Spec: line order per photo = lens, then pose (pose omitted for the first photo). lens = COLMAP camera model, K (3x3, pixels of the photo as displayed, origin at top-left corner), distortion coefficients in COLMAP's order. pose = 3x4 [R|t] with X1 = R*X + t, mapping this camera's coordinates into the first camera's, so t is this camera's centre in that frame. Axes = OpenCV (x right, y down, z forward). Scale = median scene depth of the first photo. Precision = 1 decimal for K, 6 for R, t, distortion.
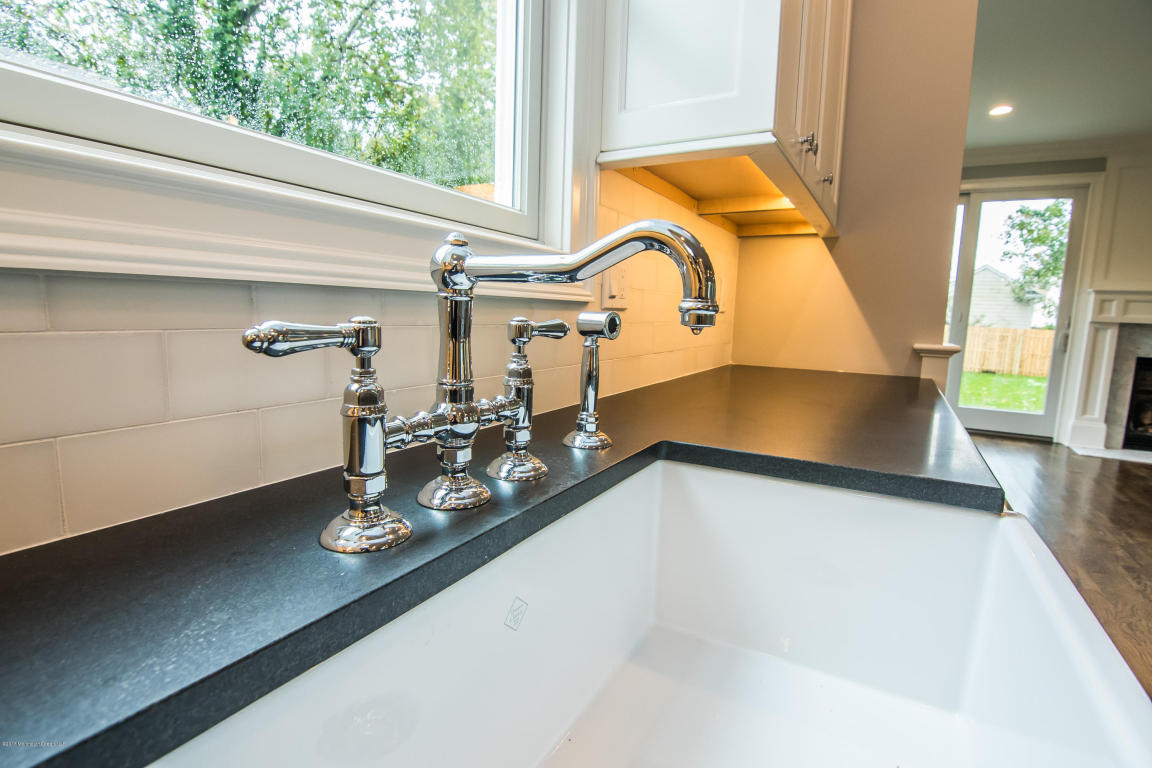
lens RADIAL K [[558.1, 0, 586.5], [0, 558.1, 380.5], [0, 0, 1]] dist [-0.008750, -0.000275]
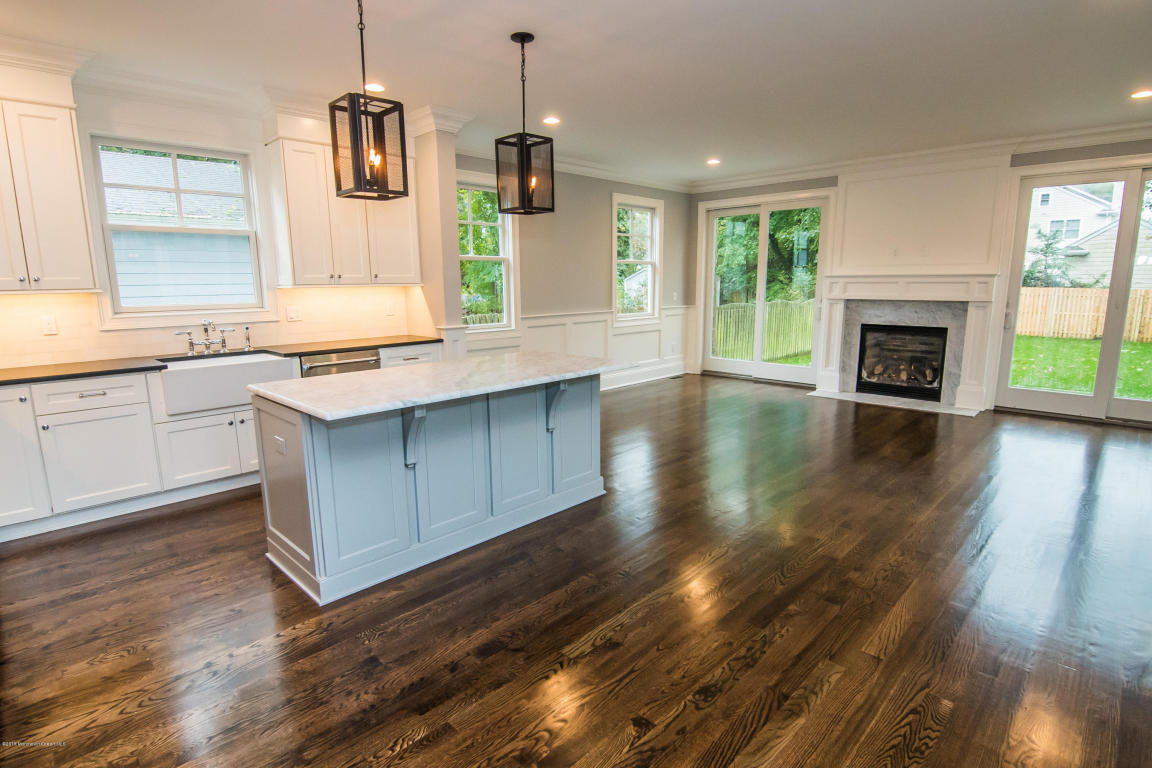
lens RADIAL K [[584.9, 0, 570.1], [0, 584.9, 387.5], [0, 0, 1]] dist [-0.006606, -0.008622]
pose [[0.959030, 0.007395, -0.283209, 0.706971], [0.007525, 0.998642, 0.051555, 0.033262], [0.283205, -0.051574, 0.957672, -0.562193]]
